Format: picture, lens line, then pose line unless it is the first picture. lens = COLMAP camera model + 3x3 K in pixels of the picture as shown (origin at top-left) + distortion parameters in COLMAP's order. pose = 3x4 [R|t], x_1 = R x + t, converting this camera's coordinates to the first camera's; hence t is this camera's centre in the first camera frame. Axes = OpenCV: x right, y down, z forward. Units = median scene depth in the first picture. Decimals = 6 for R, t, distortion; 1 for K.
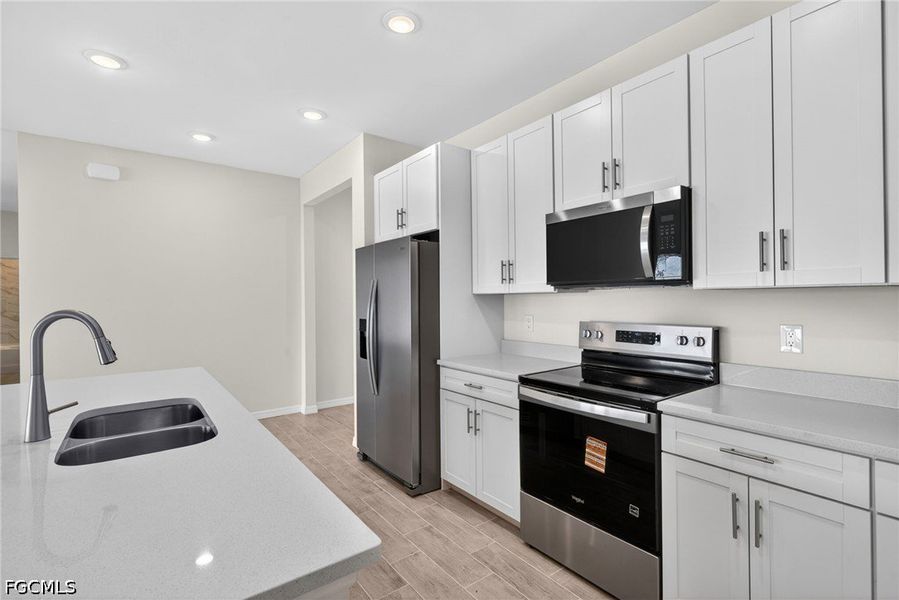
lens RADIAL K [[407.0, 0, 431.5], [0, 407.0, 301.2], [0, 0, 1]] dist [-0.000207, 0.000028]
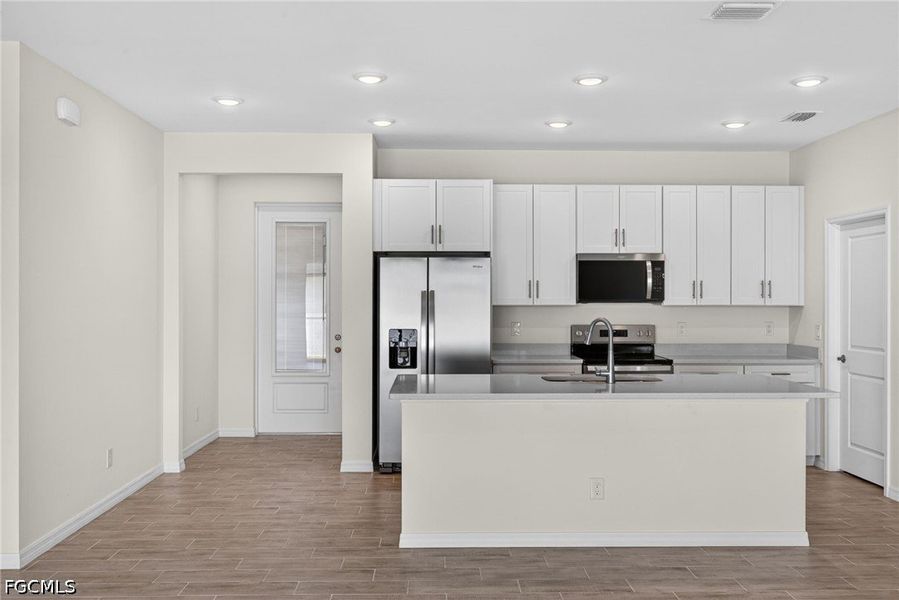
lens RADIAL K [[407.0, 0, 431.5], [0, 407.0, 301.2], [0, 0, 1]] dist [-0.000207, 0.000028]
pose [[0.574865, 0.031539, 0.817640, -1.500258], [-0.000959, 0.999282, -0.037872, 0.024977], [-0.818248, 0.020987, 0.574483, 0.723257]]
